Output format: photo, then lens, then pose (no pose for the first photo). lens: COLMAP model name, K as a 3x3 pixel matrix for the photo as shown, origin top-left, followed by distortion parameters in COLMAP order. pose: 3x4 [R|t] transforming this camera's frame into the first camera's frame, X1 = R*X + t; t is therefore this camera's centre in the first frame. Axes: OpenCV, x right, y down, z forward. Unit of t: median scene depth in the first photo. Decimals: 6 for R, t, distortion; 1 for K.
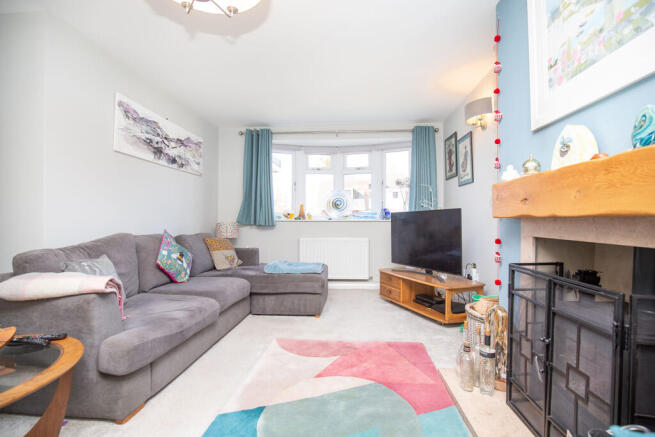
lens RADIAL K [[300.5, 0, 328.0], [0, 300.5, 219.0], [0, 0, 1]] dist [-0.026915, 0.001585]
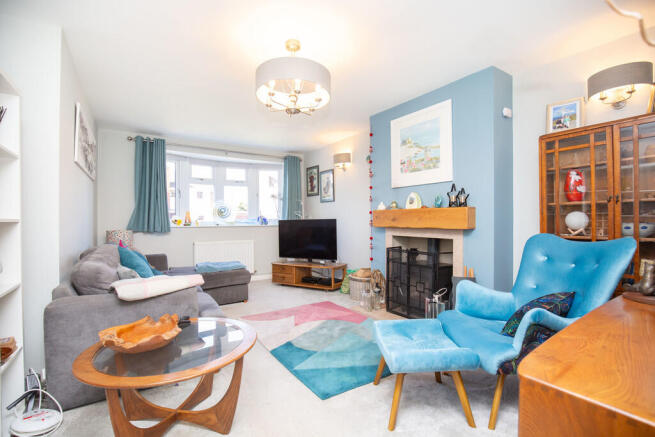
lens RADIAL K [[300.5, 0, 328.1], [0, 300.5, 218.7], [0, 0, 1]] dist [-0.026915, 0.001585]
pose [[0.782152, -0.002142, 0.623085, -0.468521], [0.001079, 0.999997, 0.002083, -0.030847], [-0.623087, -0.000956, 0.782152, -0.200871]]
